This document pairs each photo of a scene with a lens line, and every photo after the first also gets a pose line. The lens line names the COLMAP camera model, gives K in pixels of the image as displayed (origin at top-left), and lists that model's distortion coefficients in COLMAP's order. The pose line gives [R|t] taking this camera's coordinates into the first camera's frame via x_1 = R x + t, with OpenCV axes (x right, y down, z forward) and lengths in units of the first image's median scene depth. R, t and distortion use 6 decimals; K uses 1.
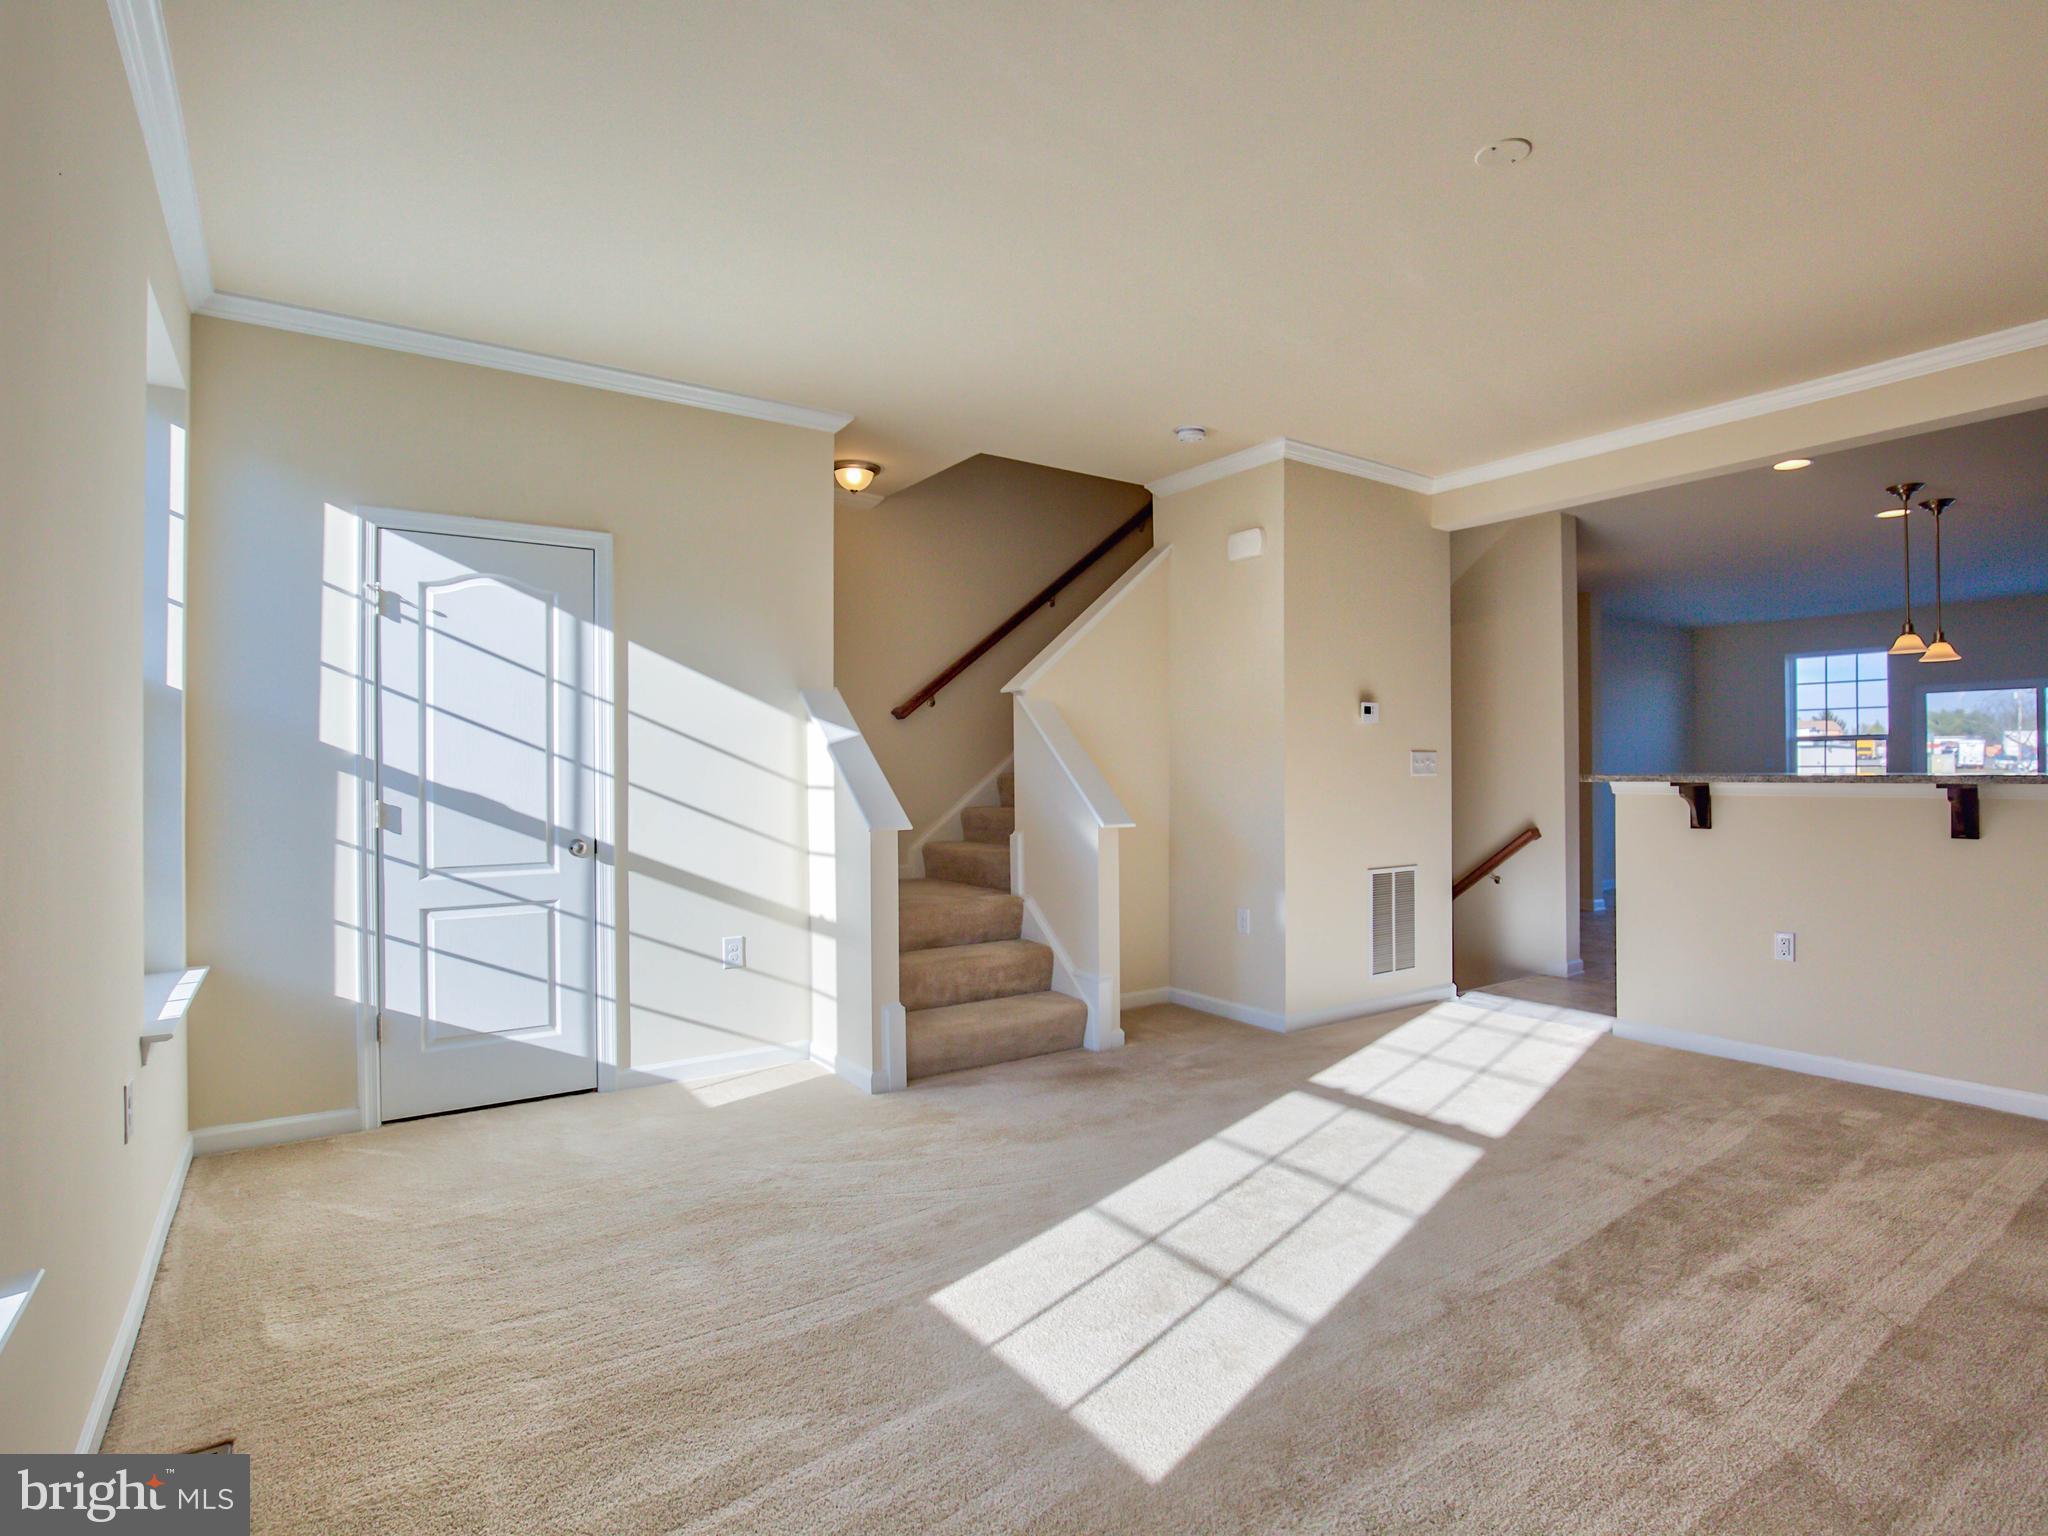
lens RADIAL K [[1054.5, 0, 1018.5], [0, 1054.5, 764.9], [0, 0, 1]] dist [-0.031221, 0.002049]
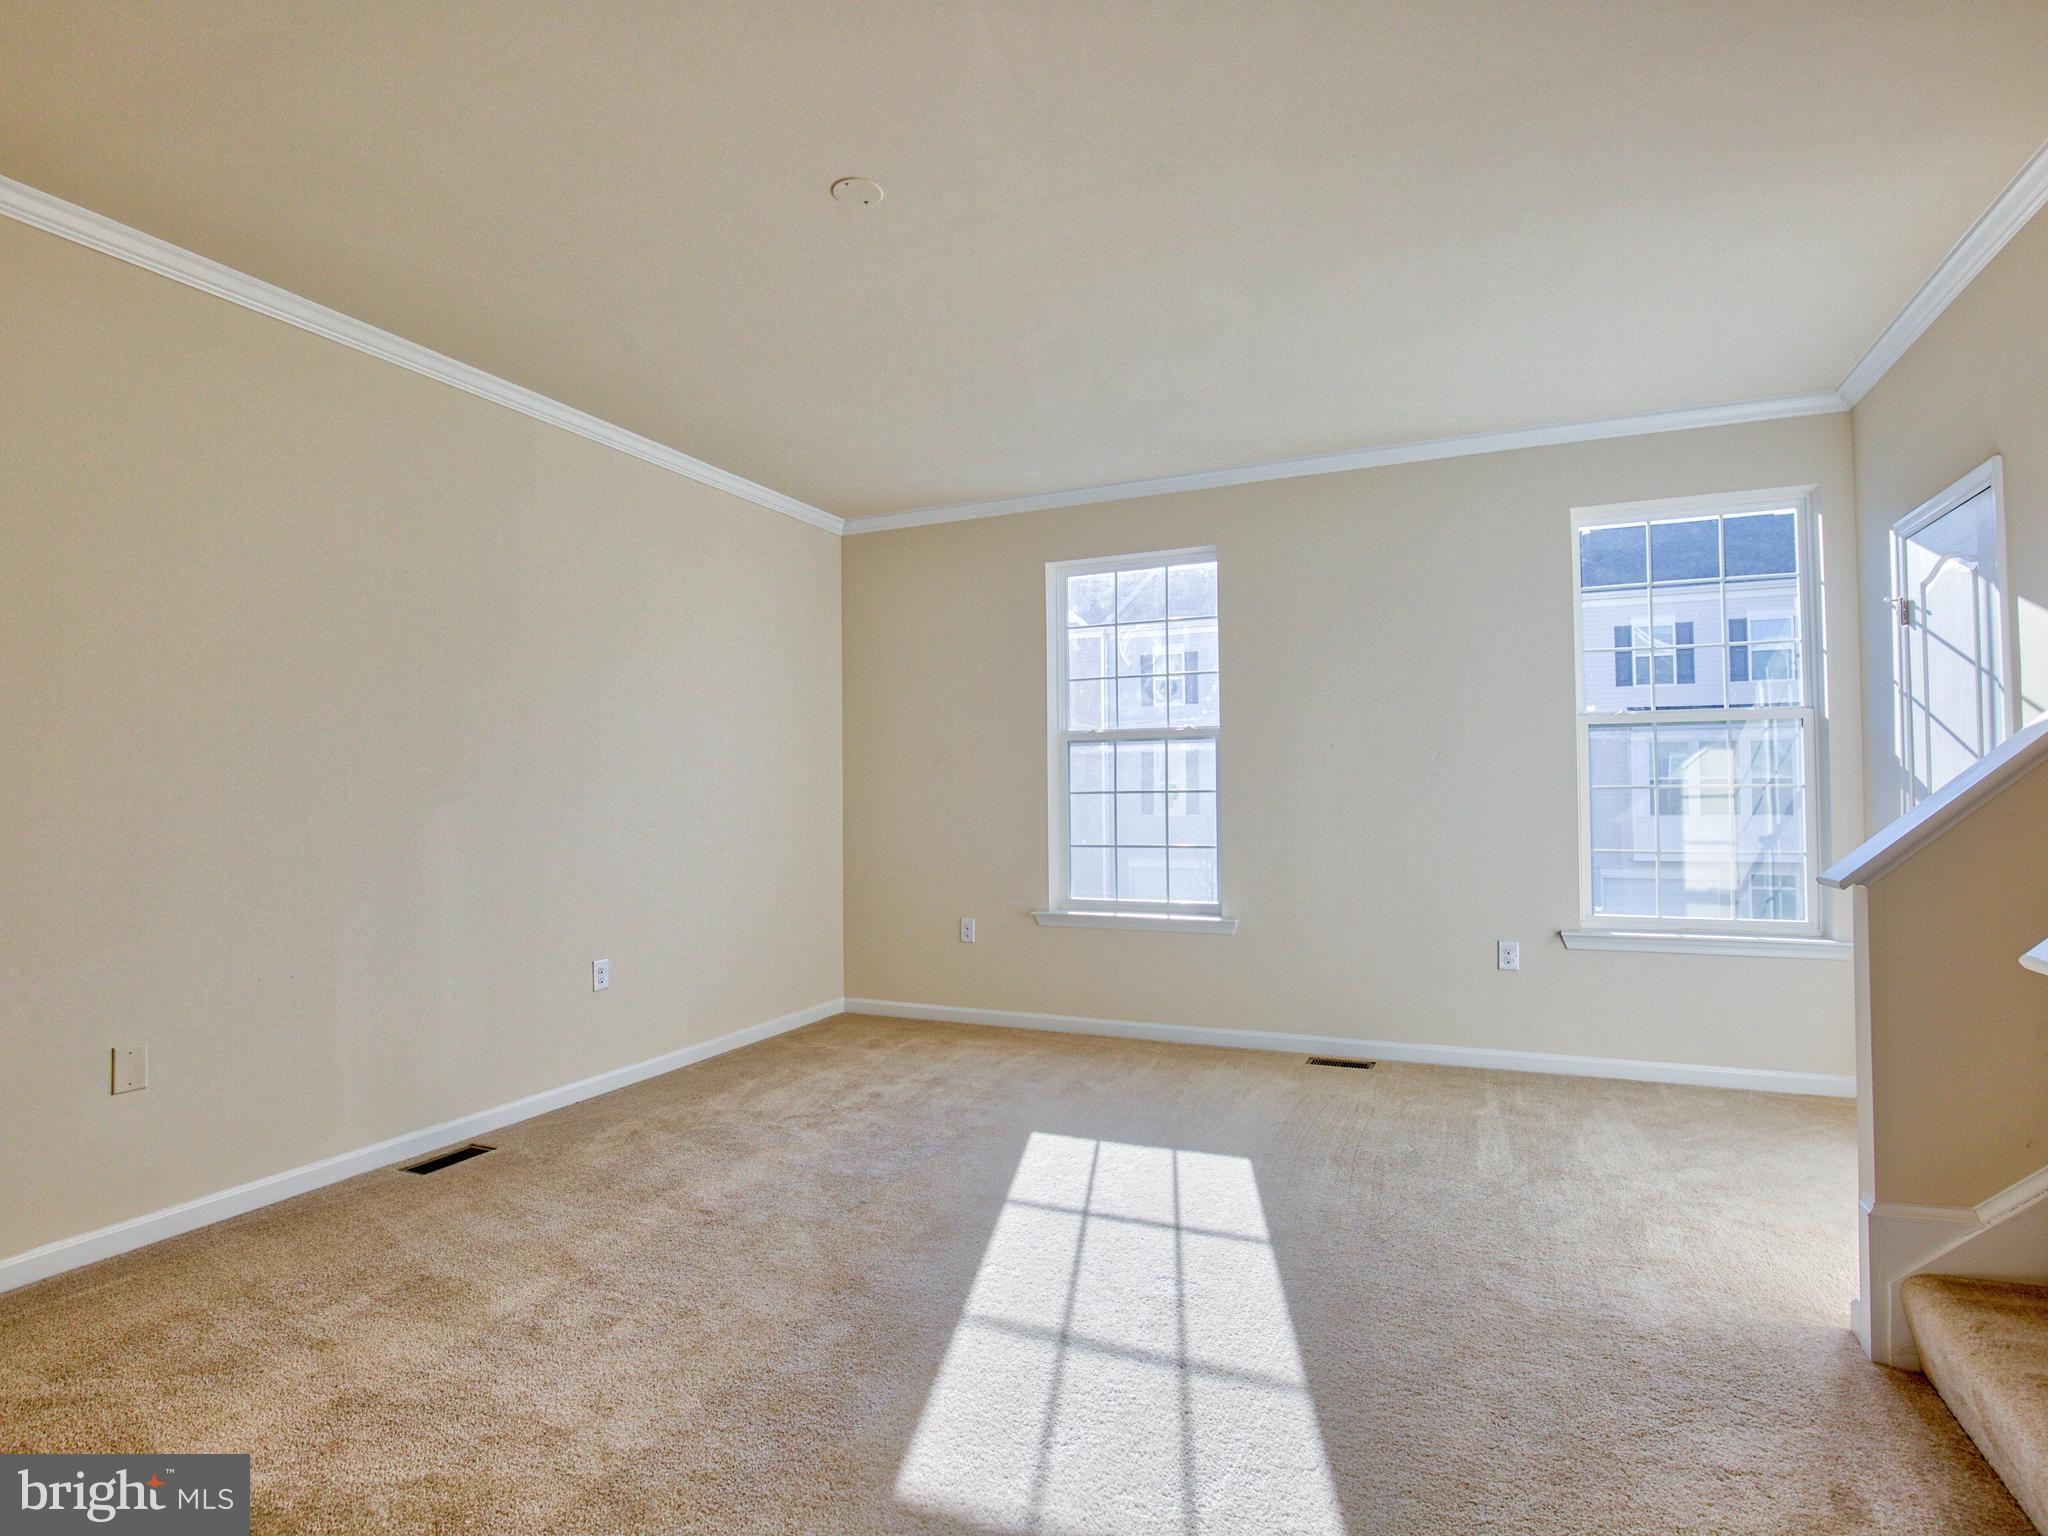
lens RADIAL K [[1054.5, 0, 1018.5], [0, 1054.5, 764.9], [0, 0, 1]] dist [-0.031221, 0.002049]
pose [[-0.854434, -0.002832, -0.519551, 0.609219], [0.014808, 0.999446, -0.029801, 0.005206], [0.519348, -0.033157, -0.853919, 1.363413]]
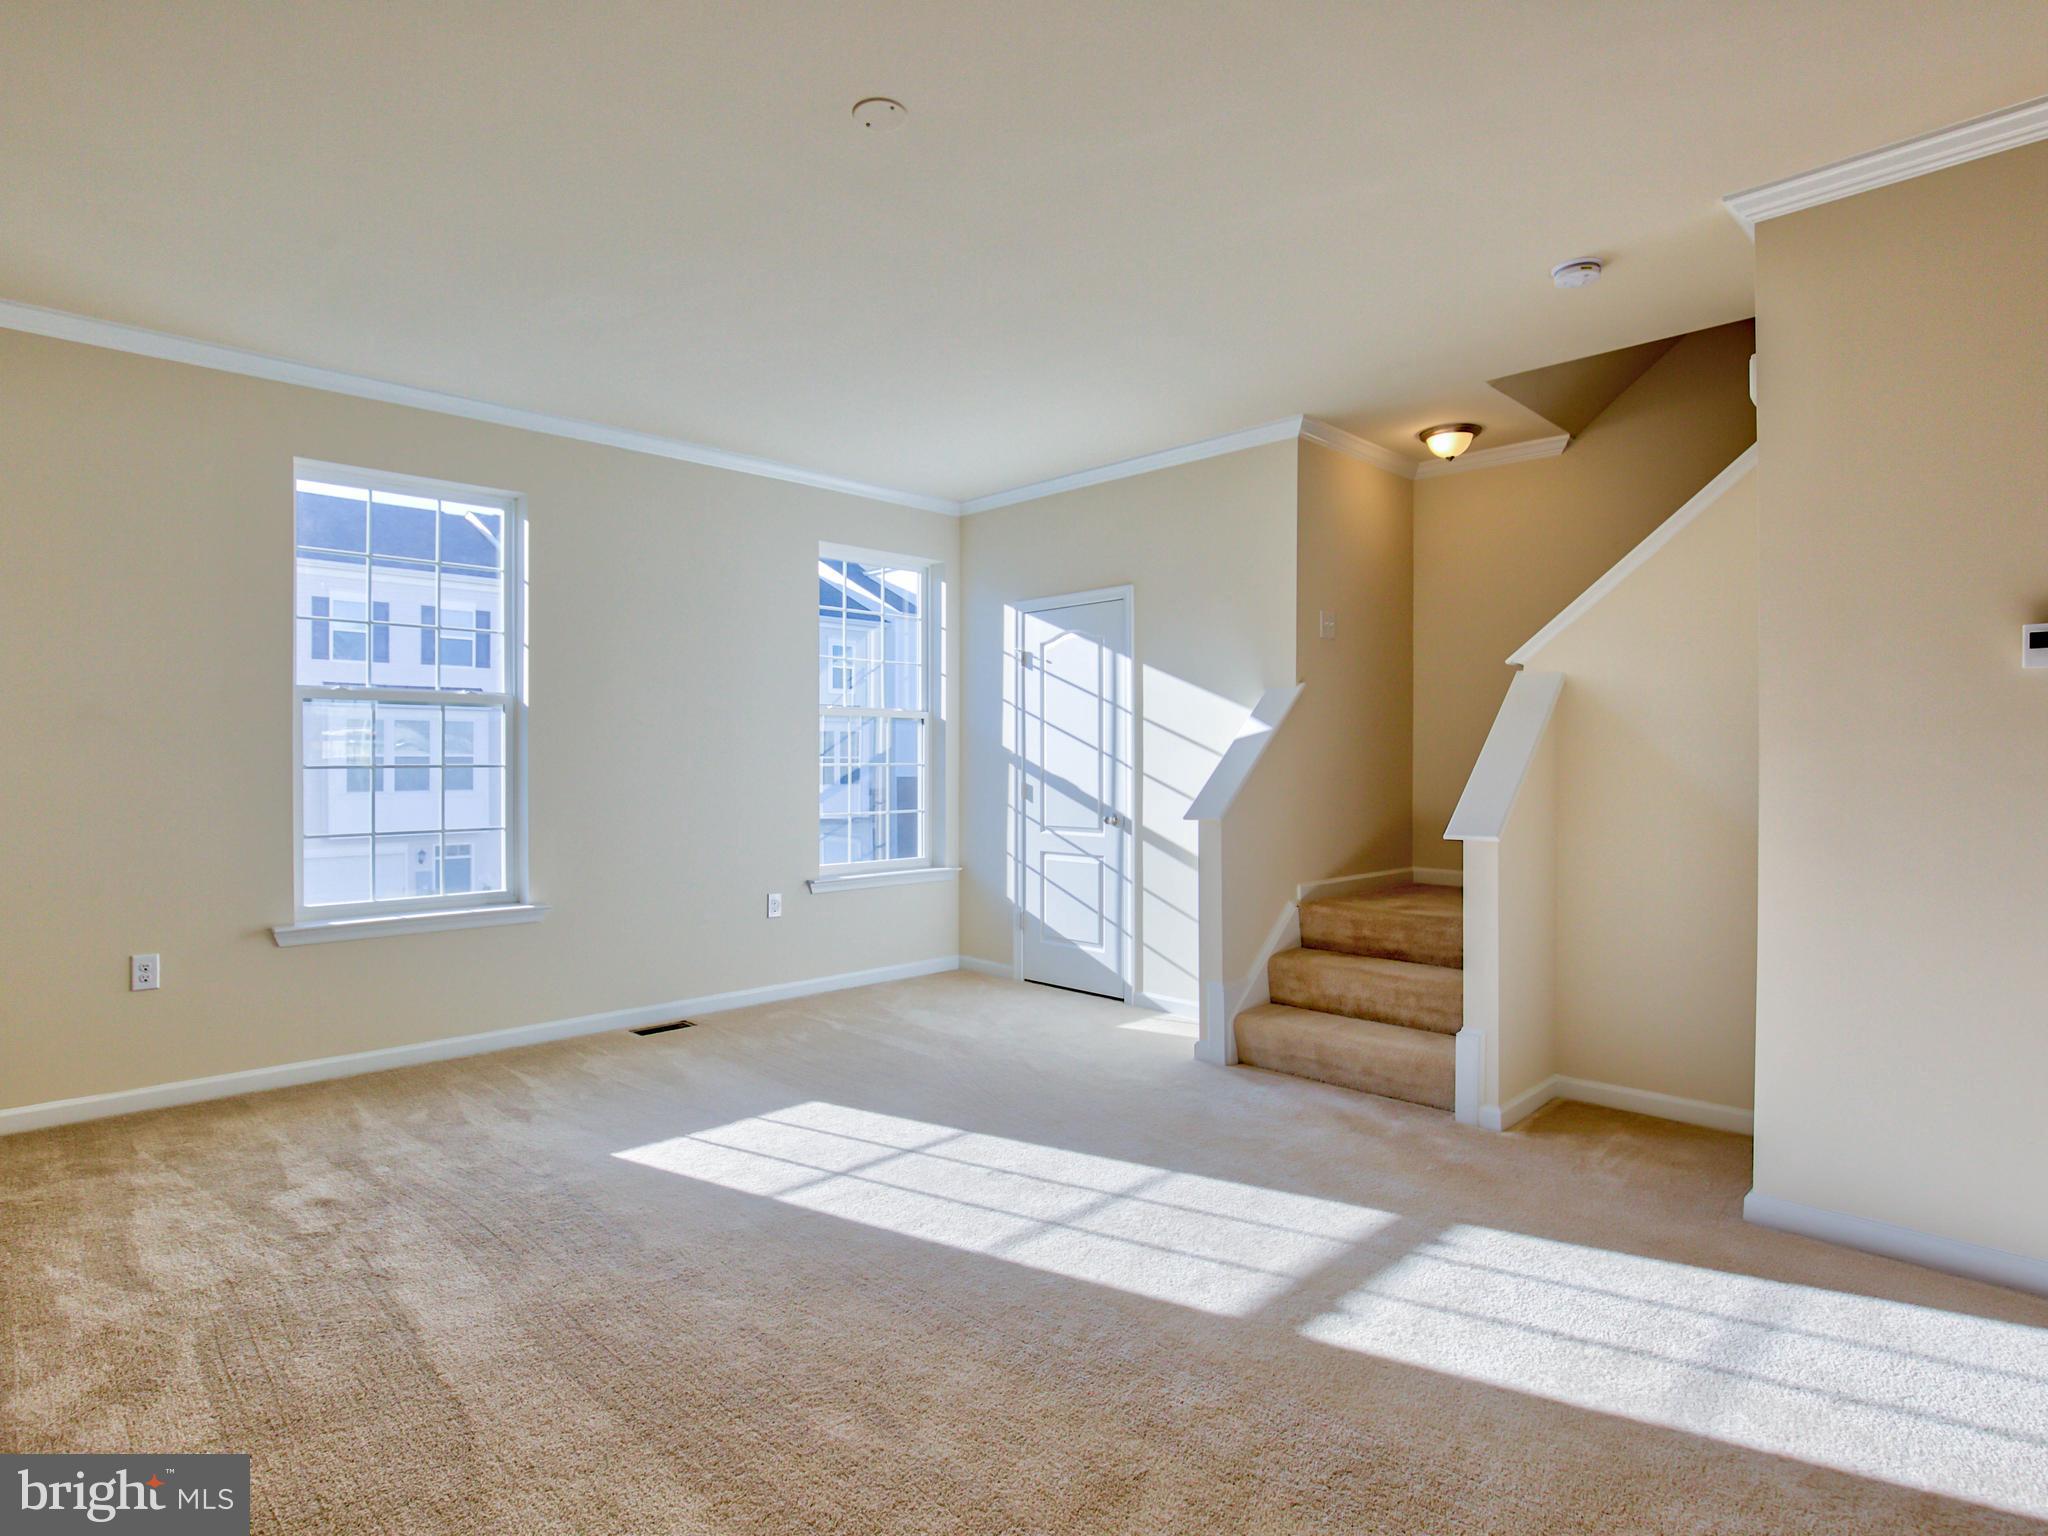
lens RADIAL K [[1078.1, 0, 972.8], [0, 1078.1, 768.9], [0, 0, 1]] dist [-0.035147, -0.000003]
pose [[0.149458, 0.010496, -0.988712, 1.012077], [0.006964, 0.999908, 0.011668, -0.005547], [0.988744, -0.008629, 0.149371, 0.654043]]
